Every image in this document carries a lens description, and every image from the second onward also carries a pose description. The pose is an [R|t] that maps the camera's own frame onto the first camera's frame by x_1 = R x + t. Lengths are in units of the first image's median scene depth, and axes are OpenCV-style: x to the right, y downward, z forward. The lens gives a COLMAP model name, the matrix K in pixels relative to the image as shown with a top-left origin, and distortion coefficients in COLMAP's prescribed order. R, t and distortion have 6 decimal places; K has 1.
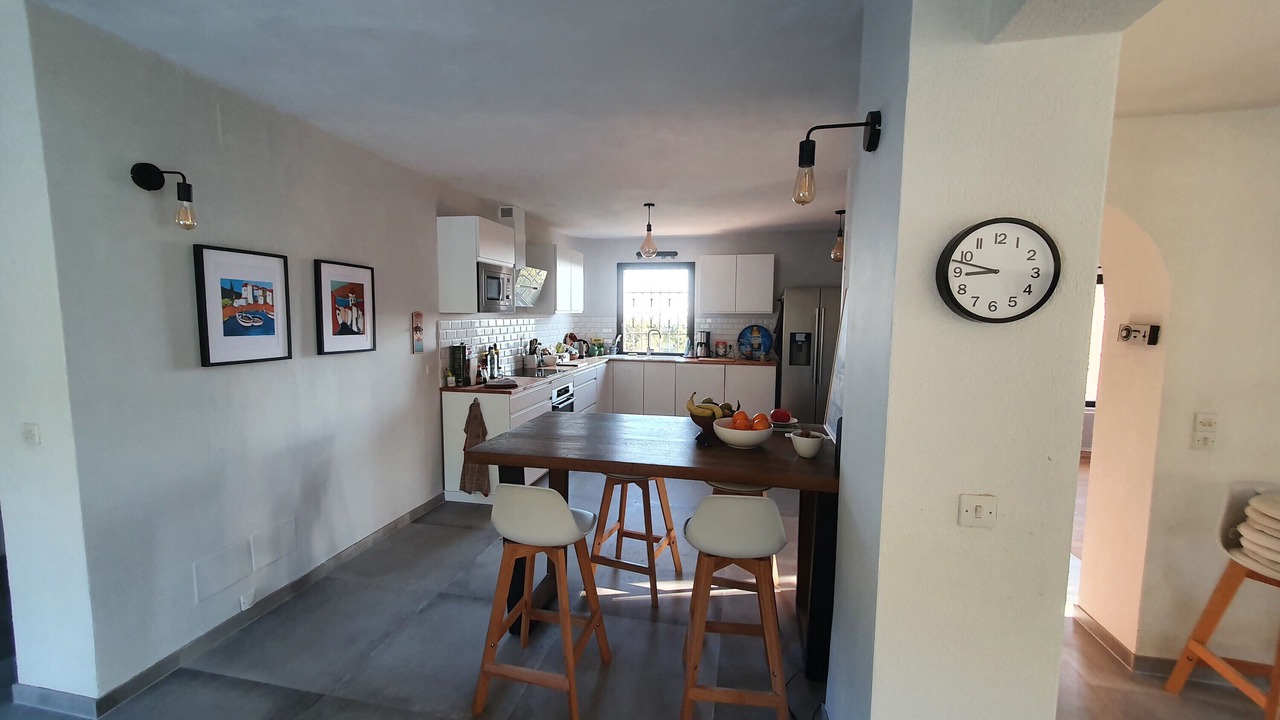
lens RADIAL K [[503.6, 0, 635.3], [0, 503.6, 360.3], [0, 0, 1]] dist [0.008708, -0.000037]
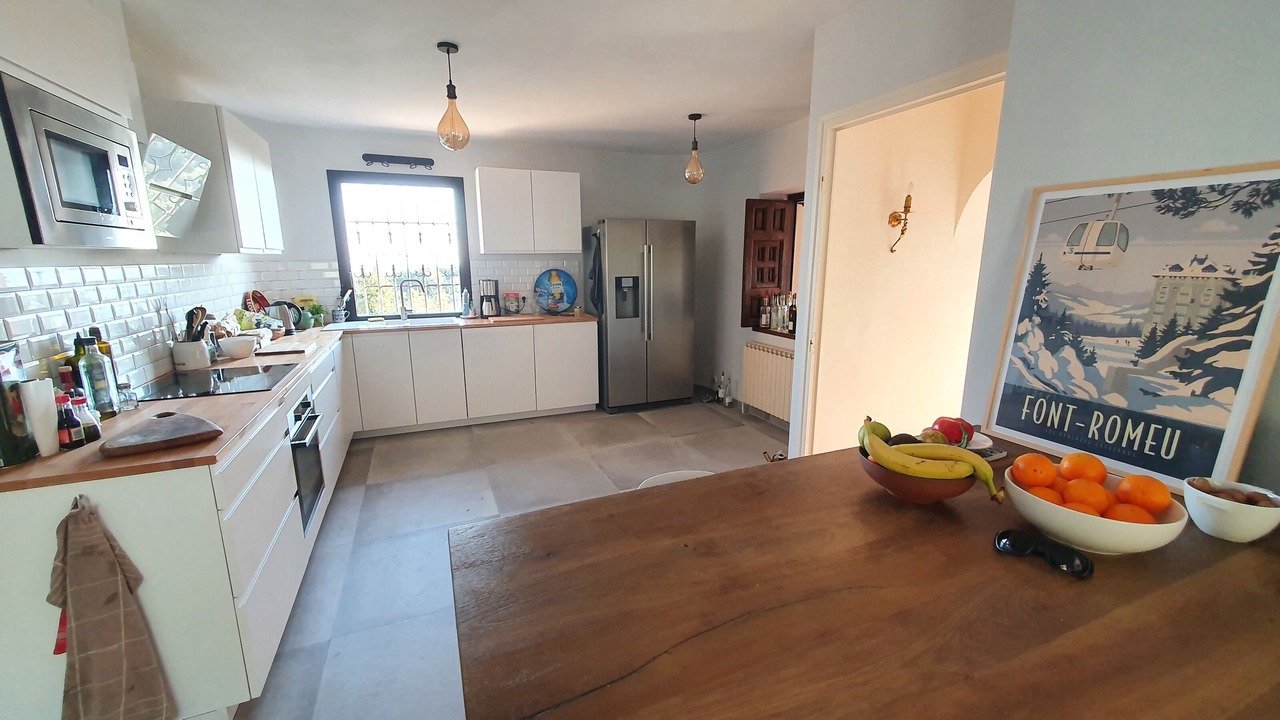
lens RADIAL K [[503.6, 0, 635.3], [0, 503.6, 360.3], [0, 0, 1]] dist [0.008708, -0.000037]
pose [[0.814312, -0.127179, 0.566323, -0.113419], [0.066280, 0.989692, 0.126952, -0.021606], [-0.576631, -0.065843, 0.814347, 0.298111]]
